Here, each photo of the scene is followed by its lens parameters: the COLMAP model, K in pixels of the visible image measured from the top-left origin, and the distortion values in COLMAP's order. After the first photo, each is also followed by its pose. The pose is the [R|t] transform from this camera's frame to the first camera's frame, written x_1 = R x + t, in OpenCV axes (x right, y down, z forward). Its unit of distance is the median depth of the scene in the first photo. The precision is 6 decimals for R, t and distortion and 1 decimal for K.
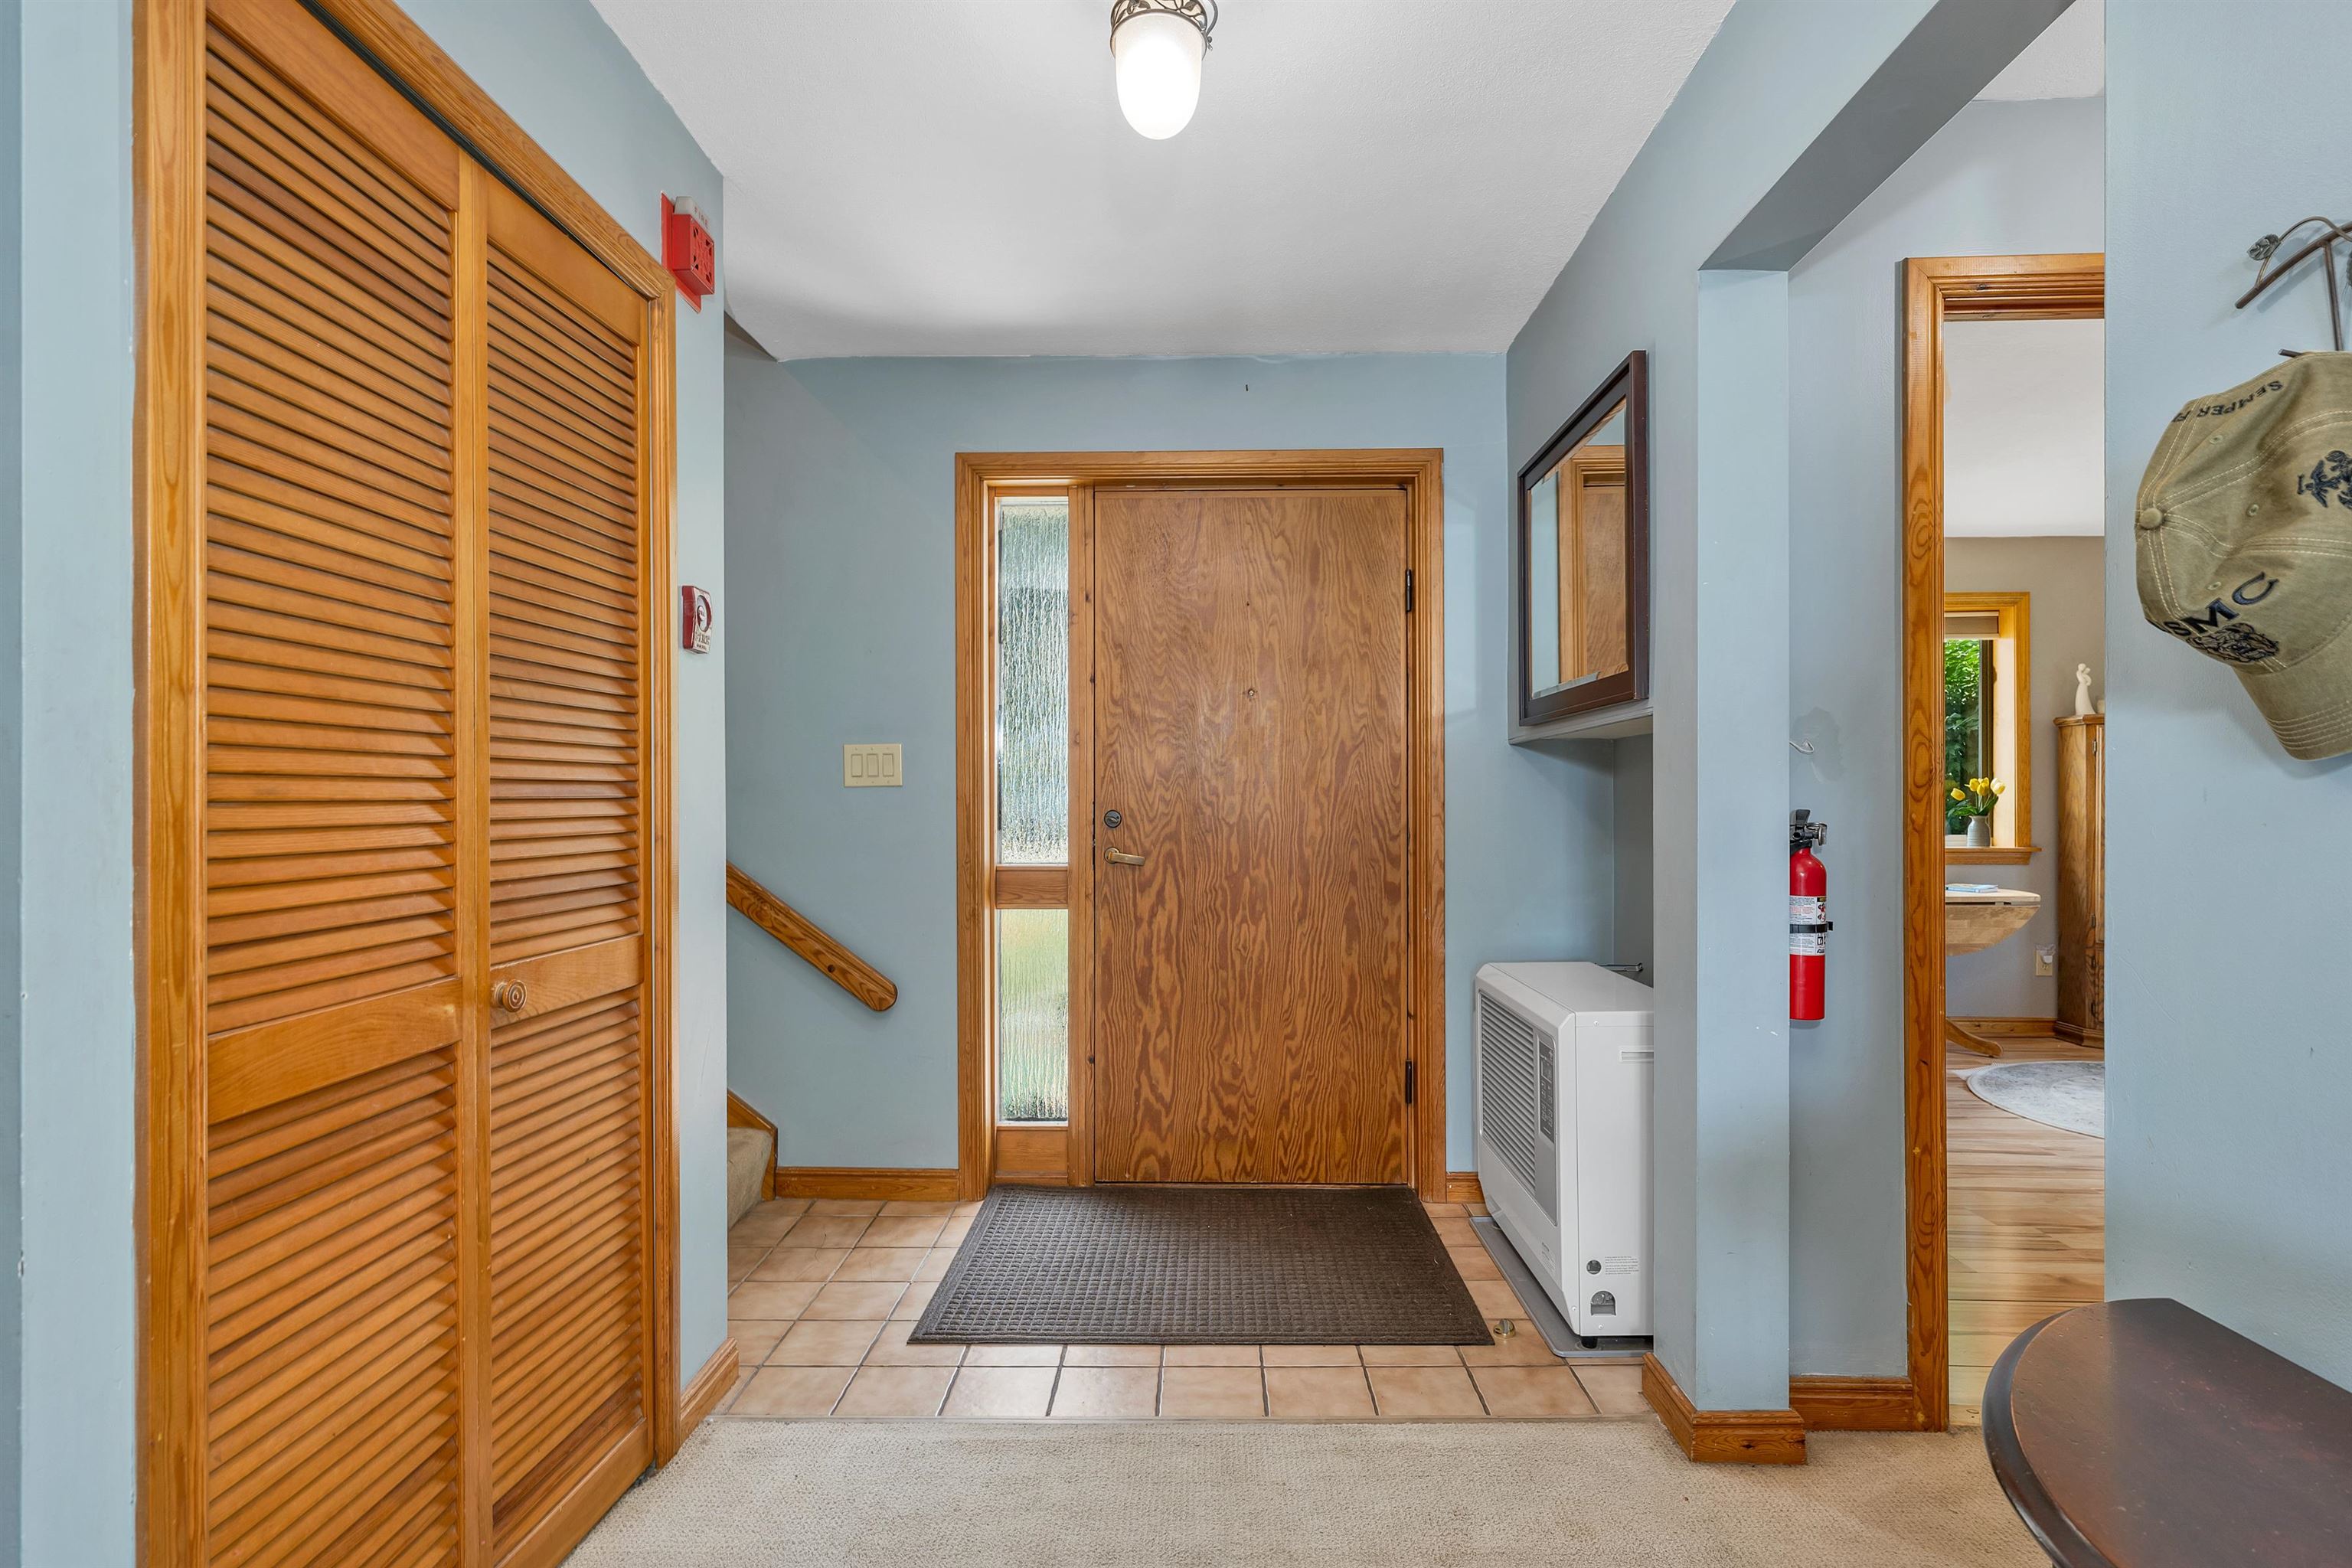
lens RADIAL K [[1142.8, 0, 1160.3], [0, 1142.8, 793.4], [0, 0, 1]] dist [-0.002942, -0.000342]
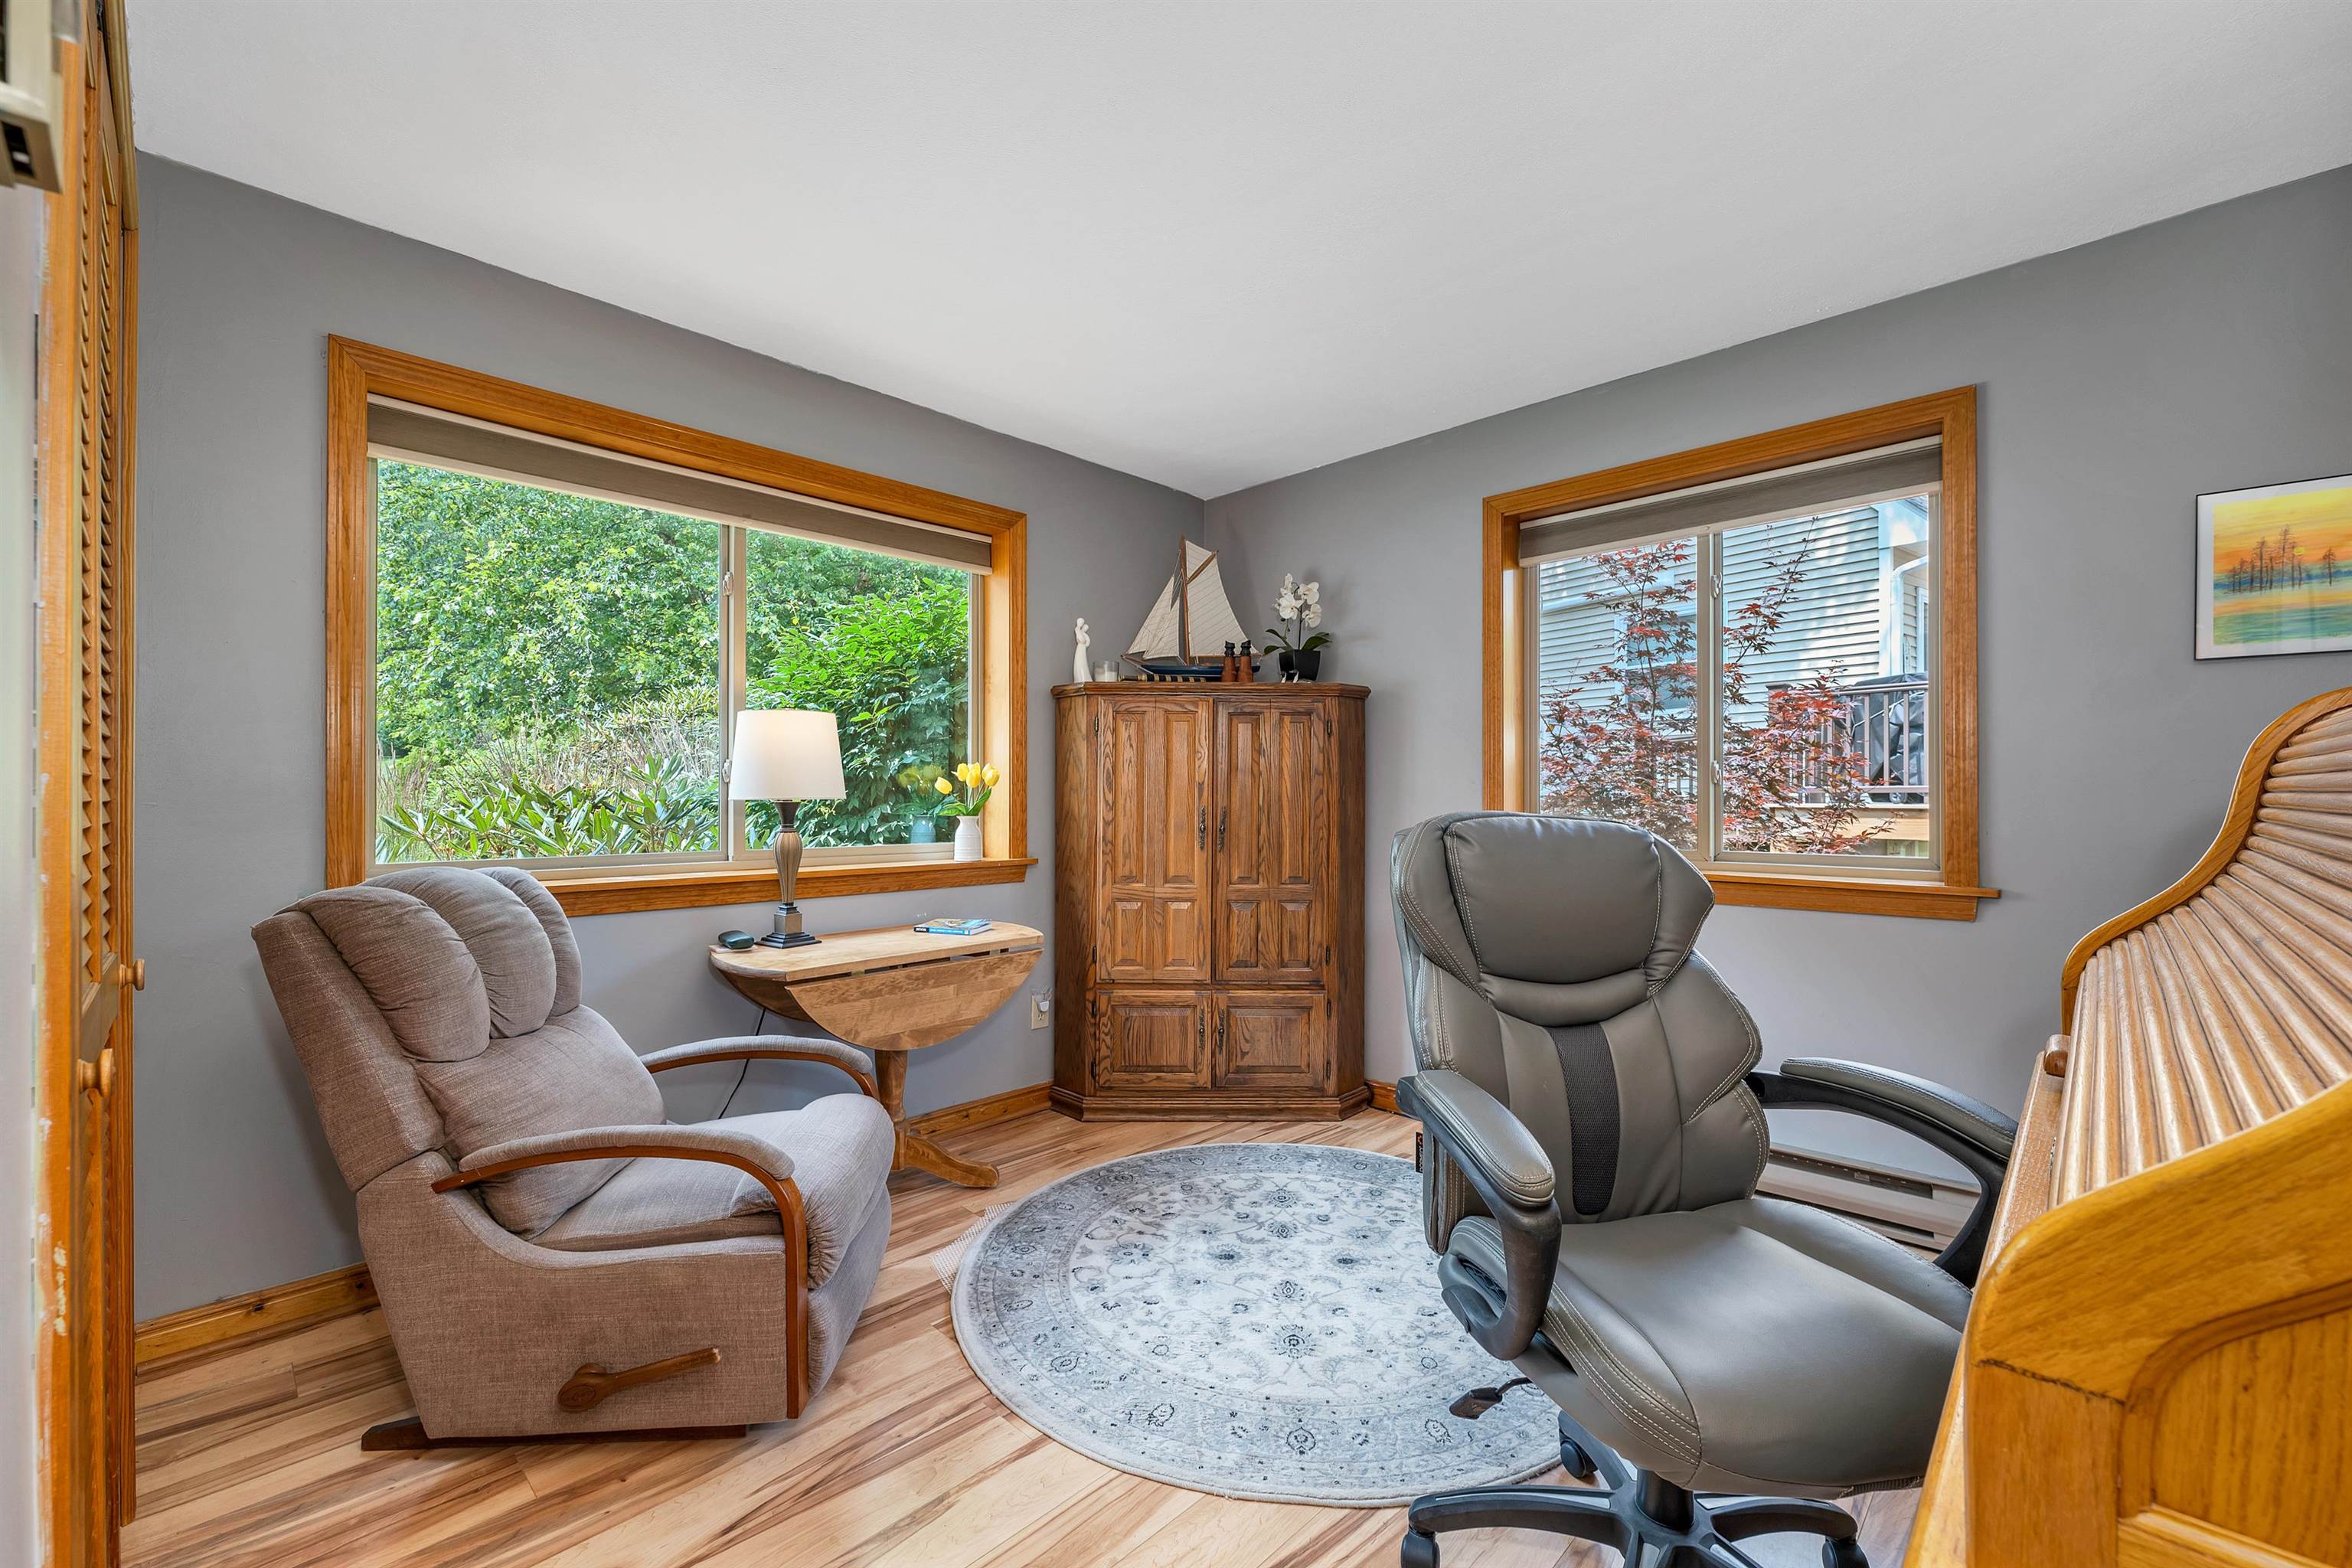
lens RADIAL K [[976.6, 0, 1168.2], [0, 976.6, 797.1], [0, 0, 1]] dist [0.003413, -0.000945]
pose [[0.678404, 0.001188, 0.734688, 0.360687], [-0.004041, 0.999990, 0.002114, 0.005590], [-0.734678, -0.004403, 0.678402, 0.504779]]
